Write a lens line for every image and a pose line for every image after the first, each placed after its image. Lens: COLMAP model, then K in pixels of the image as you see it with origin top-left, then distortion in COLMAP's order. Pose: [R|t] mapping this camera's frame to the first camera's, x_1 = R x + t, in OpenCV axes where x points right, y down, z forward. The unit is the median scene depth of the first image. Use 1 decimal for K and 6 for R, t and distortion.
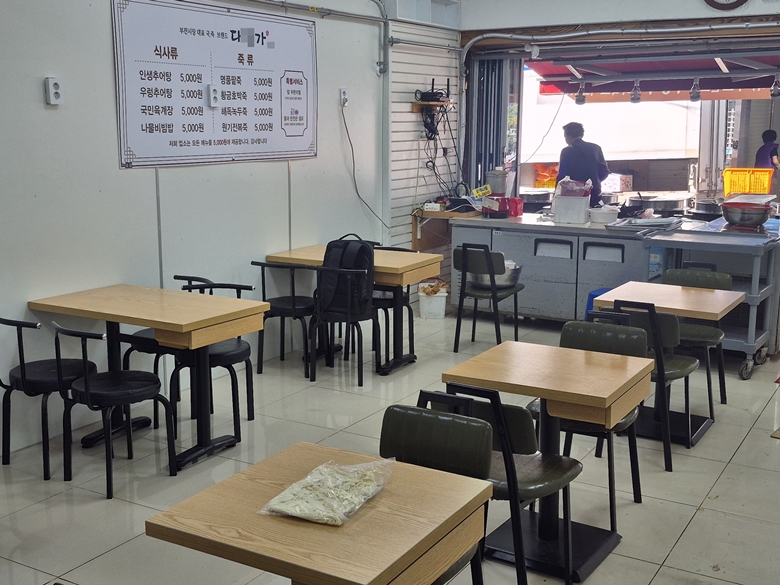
lens RADIAL K [[933.8, 0, 390.0], [0, 933.8, 291.7], [0, 0, 1]] dist [0.056600, 0.000000]
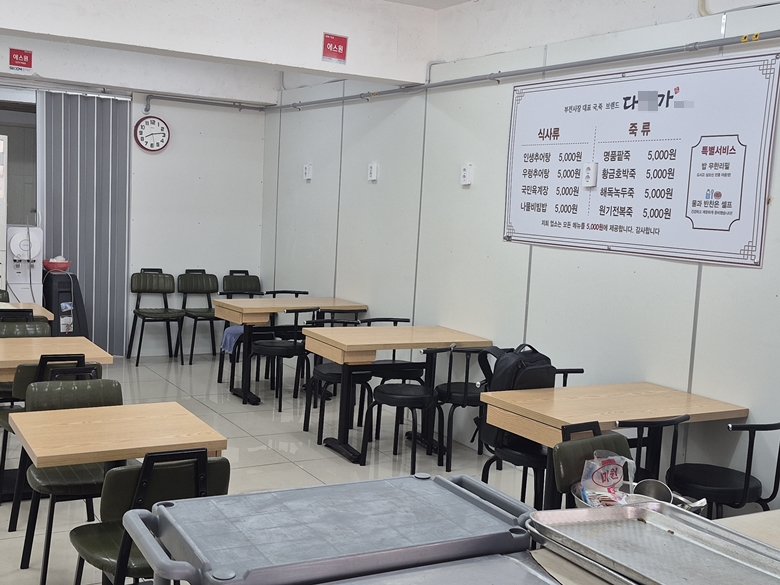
lens RADIAL K [[933.8, 0, 390.1], [0, 933.8, 293.9], [0, 0, 1]] dist [0.056600, 0.000000]
pose [[-0.488189, 0.054996, -0.871003, 0.670632], [-0.218058, 0.958672, 0.182751, -0.216143], [0.845057, 0.279147, -0.456021, 1.246108]]
